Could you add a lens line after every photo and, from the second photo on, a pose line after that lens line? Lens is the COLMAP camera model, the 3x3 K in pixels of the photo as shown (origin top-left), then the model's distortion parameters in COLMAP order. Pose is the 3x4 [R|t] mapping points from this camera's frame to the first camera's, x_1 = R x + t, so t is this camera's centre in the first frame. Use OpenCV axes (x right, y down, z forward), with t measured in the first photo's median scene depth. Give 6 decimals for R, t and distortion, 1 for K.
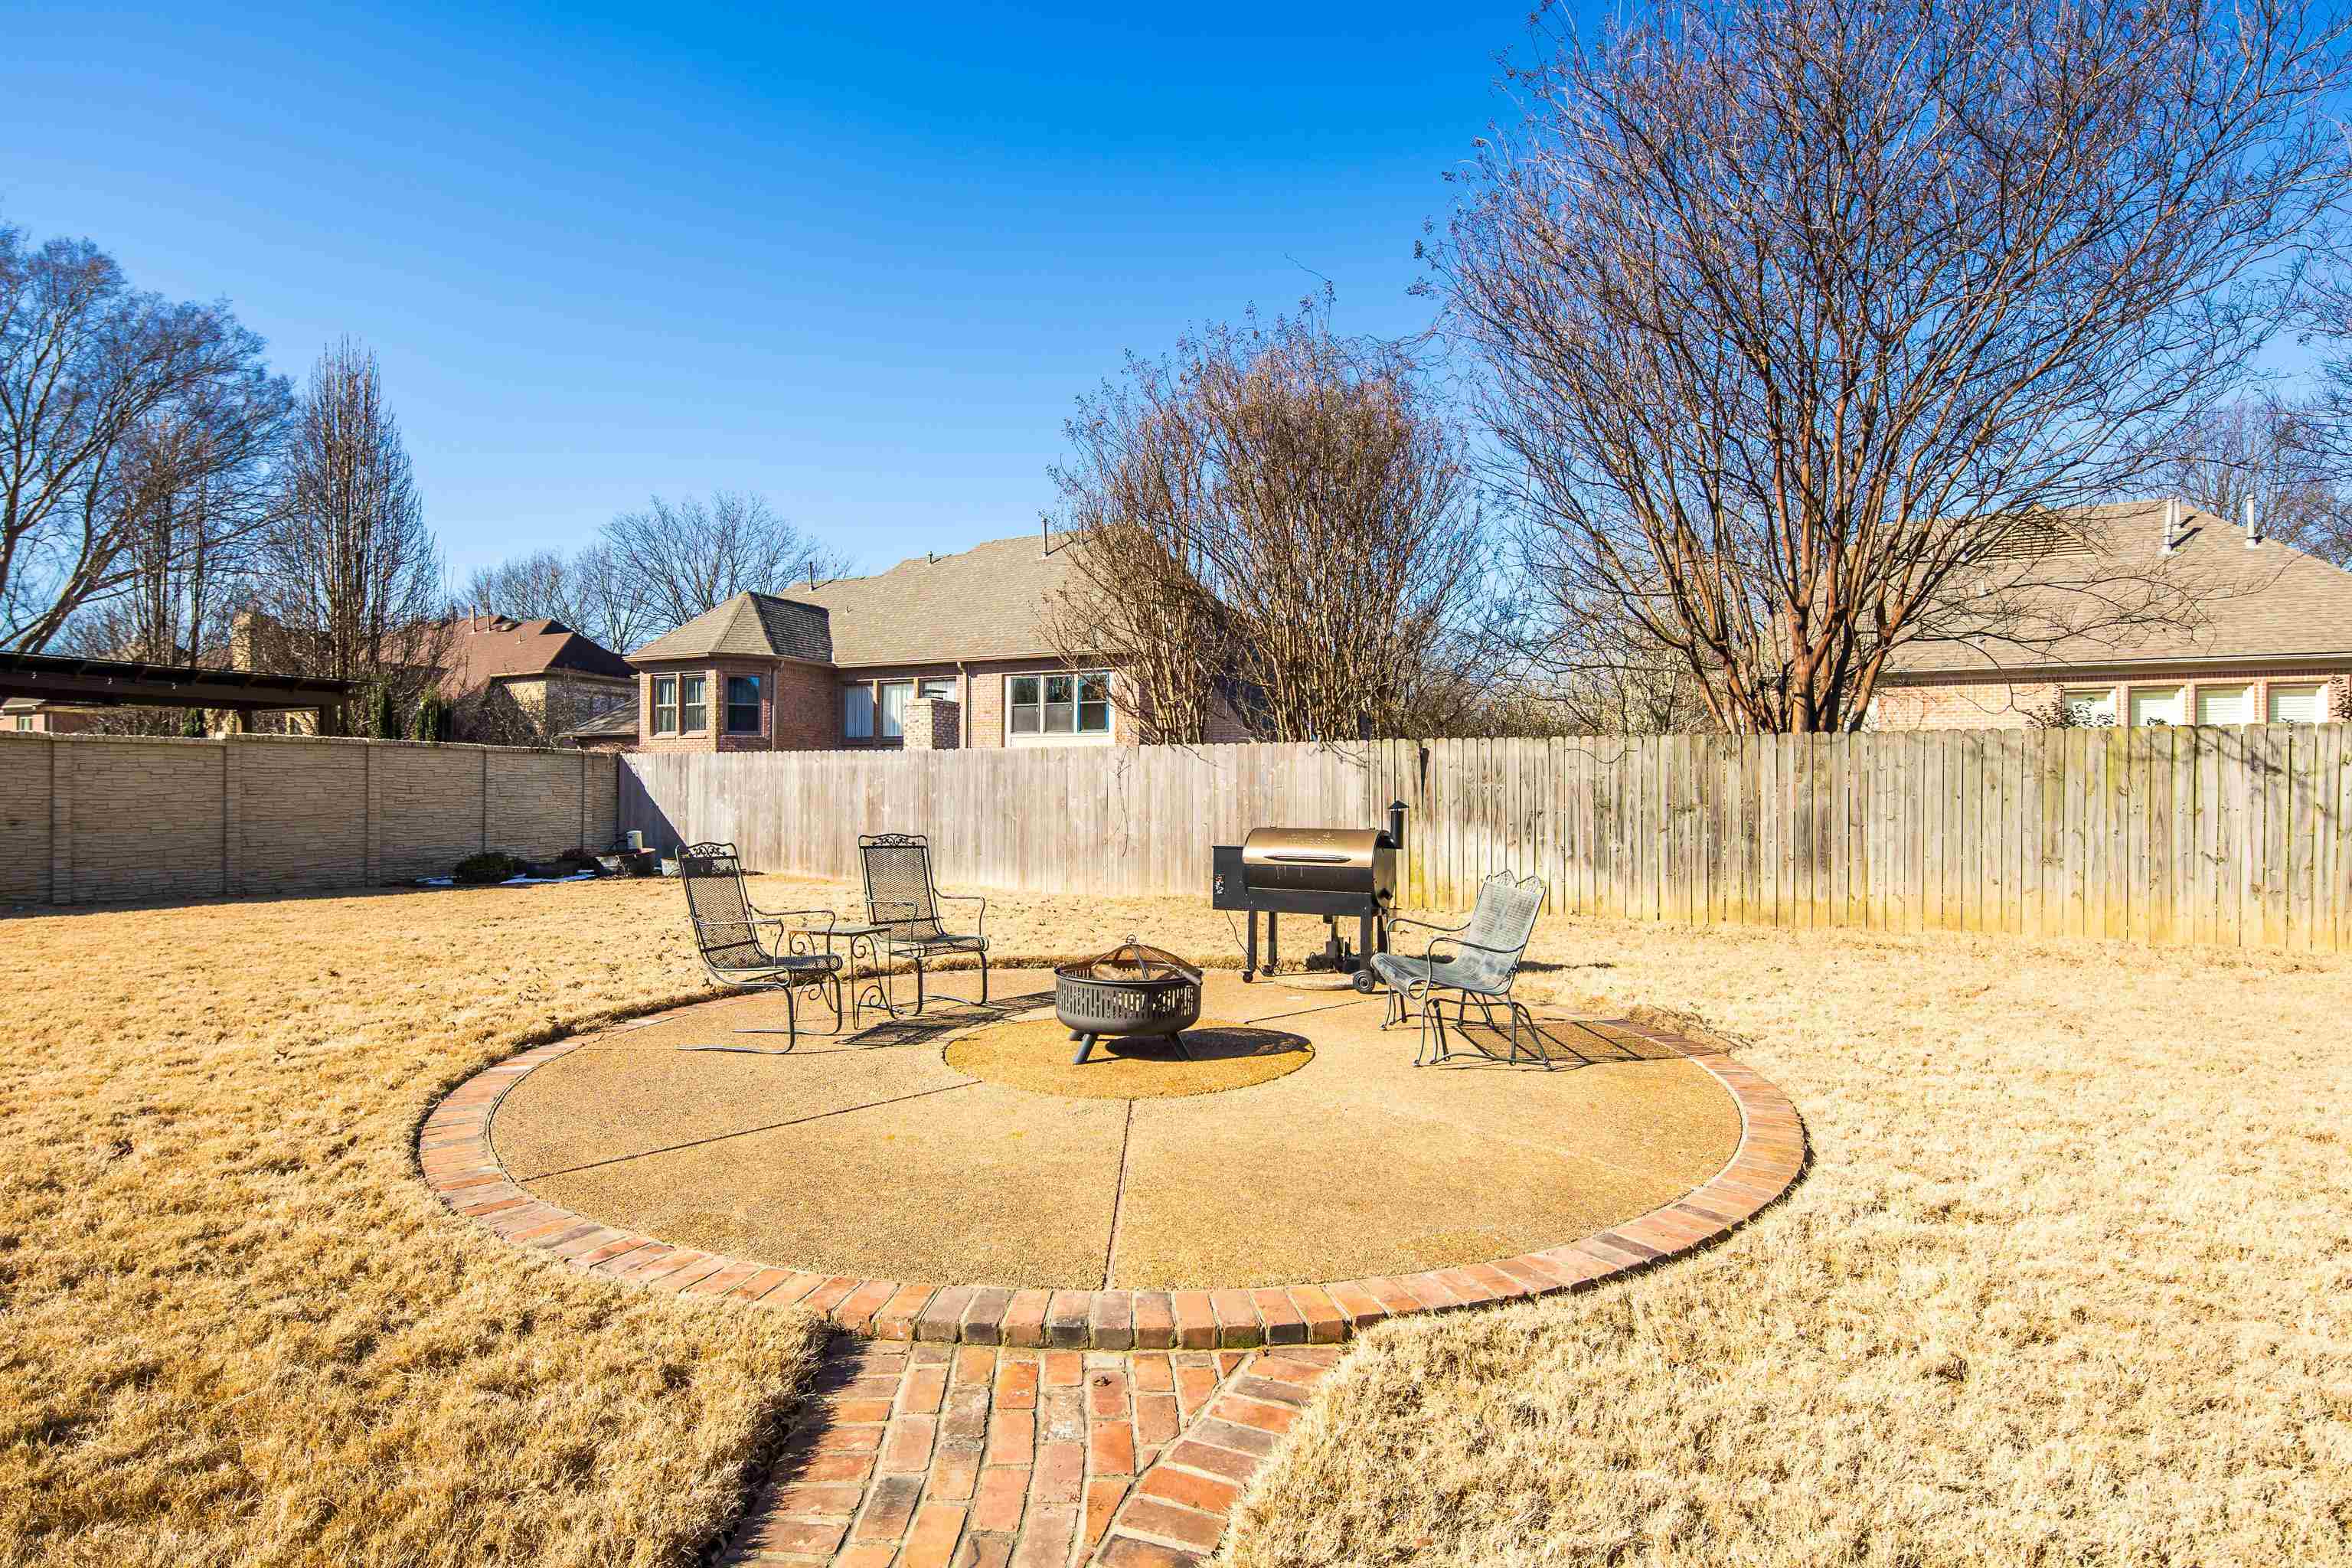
lens RADIAL K [[1146.1, 0, 1179.8], [0, 1146.1, 794.8], [0, 0, 1]] dist [0.014509, 0.000374]
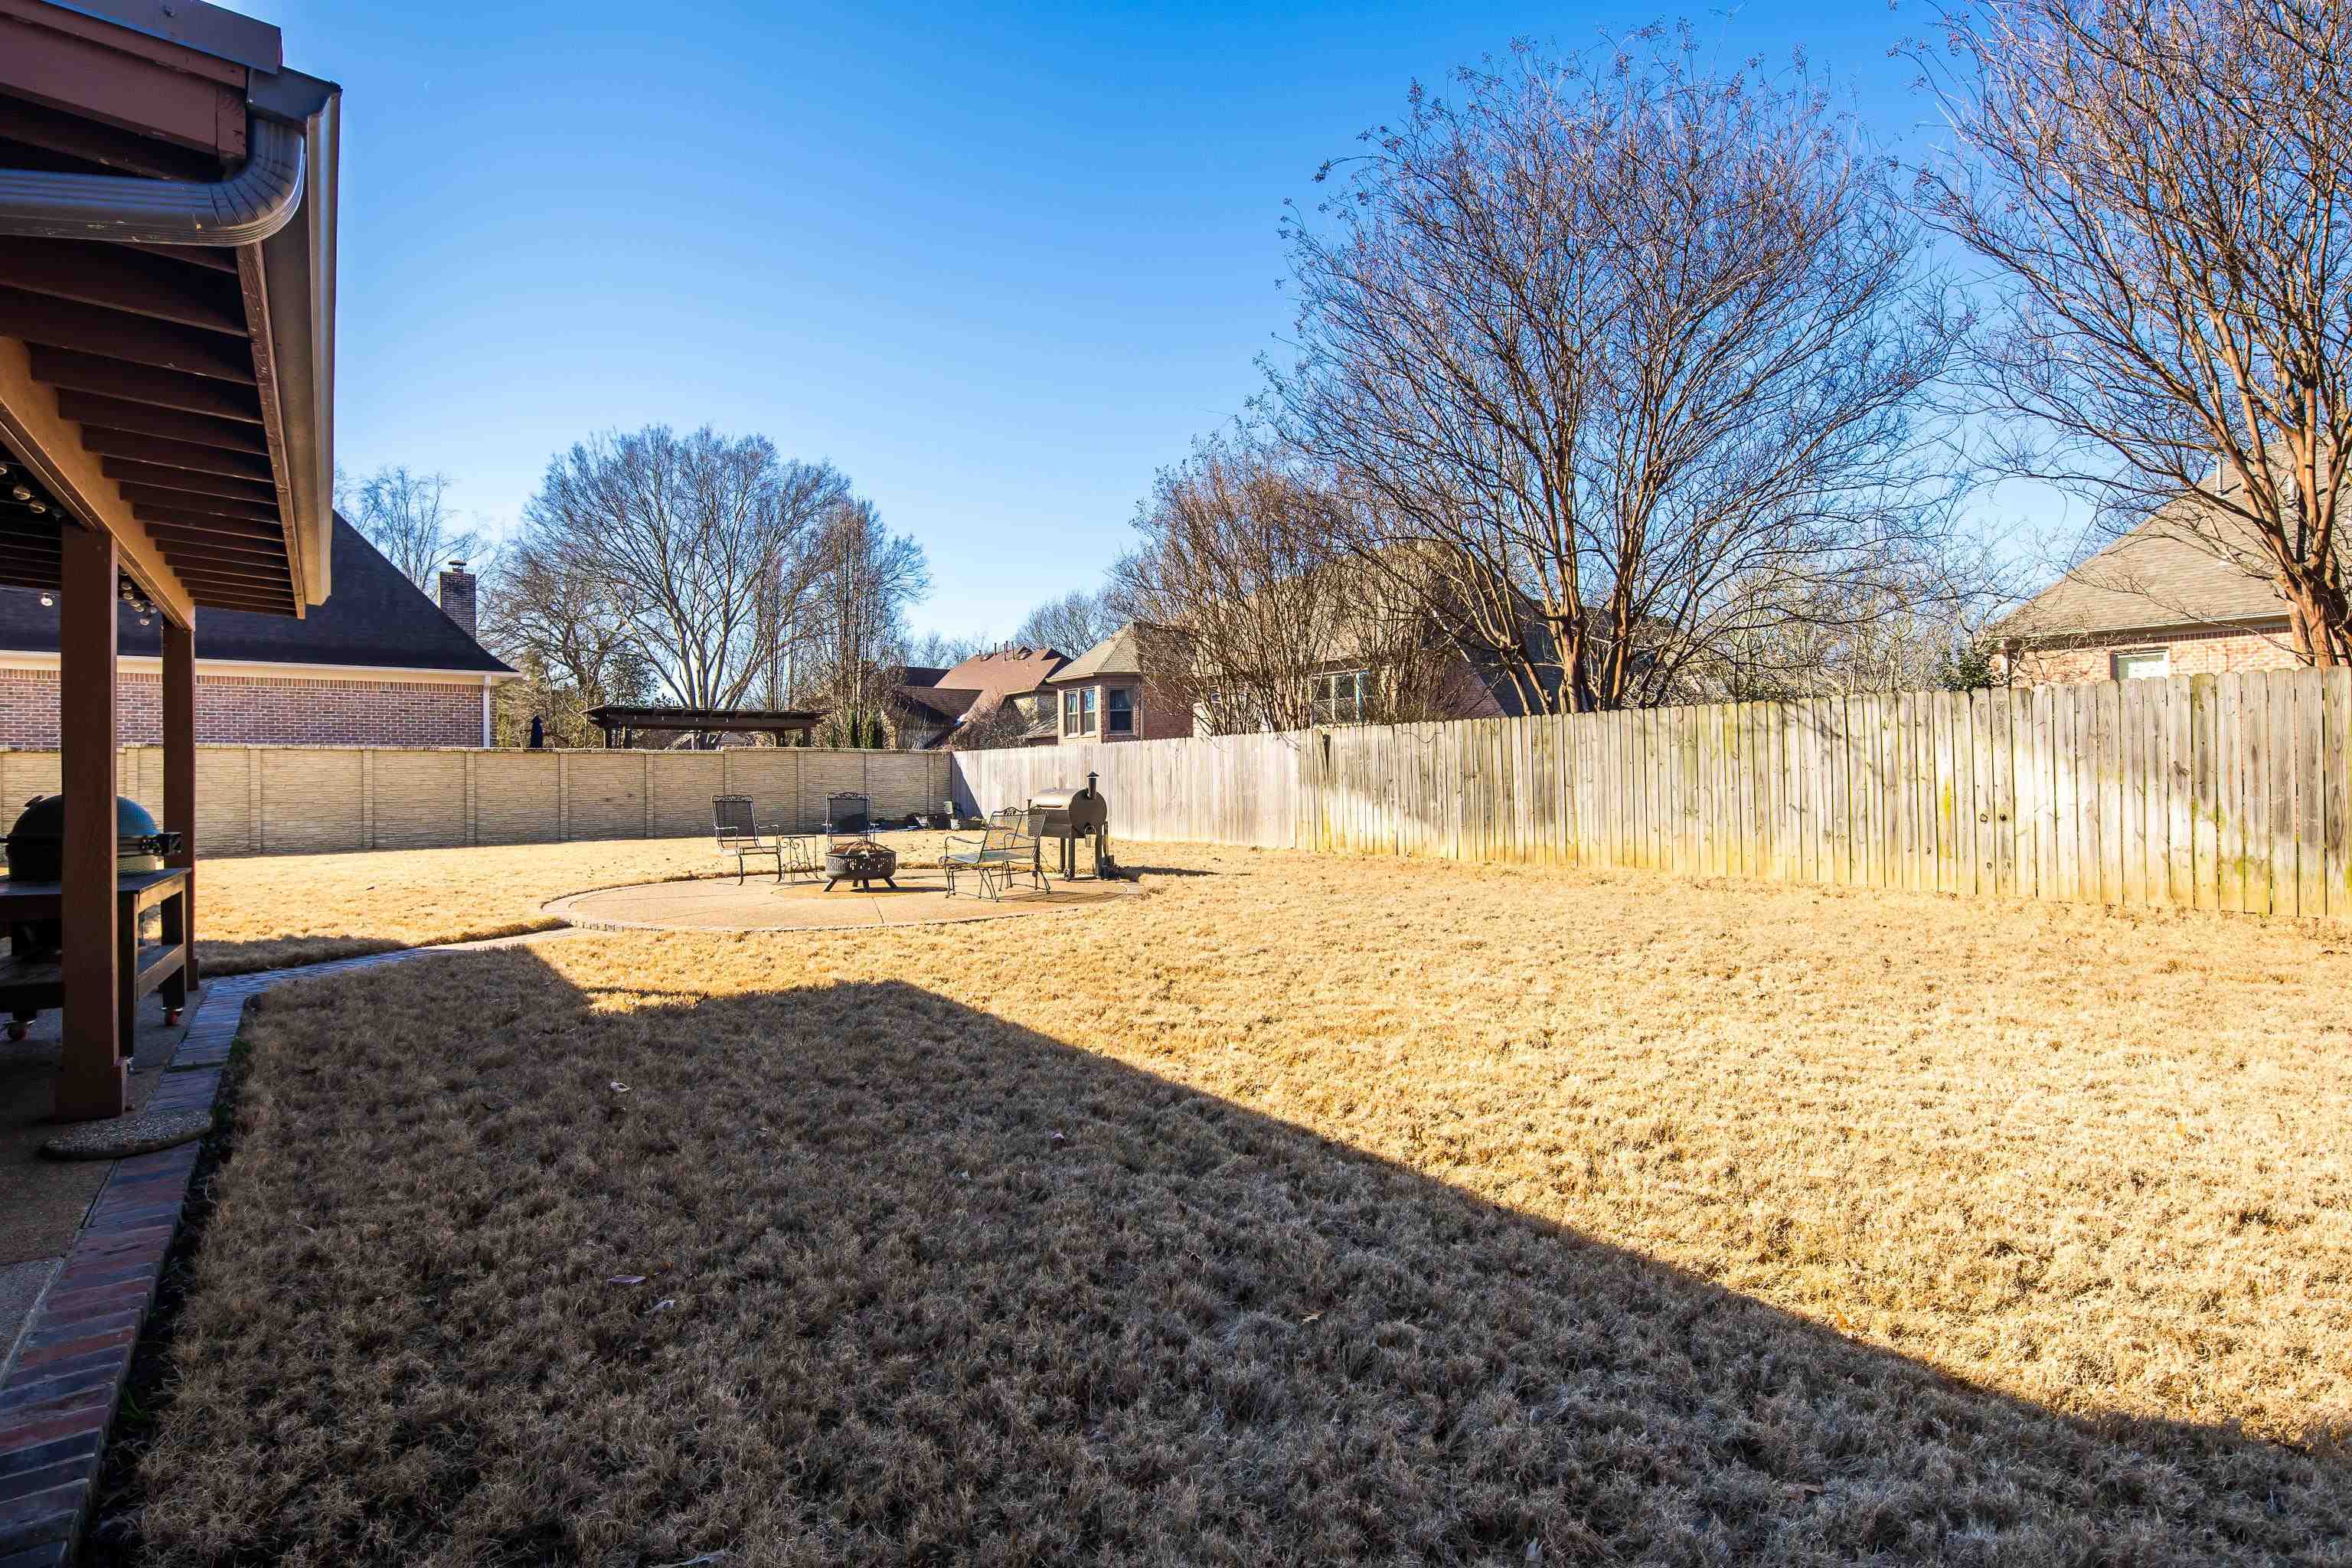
lens RADIAL K [[1094.9, 0, 1175.2], [0, 1094.9, 775.8], [0, 0, 1]] dist [-0.003498, -0.000150]
pose [[0.899017, -0.014372, -0.437677, 0.647401], [0.012549, 0.999896, -0.007057, 0.015552], [0.437733, 0.000852, 0.899105, -0.271913]]
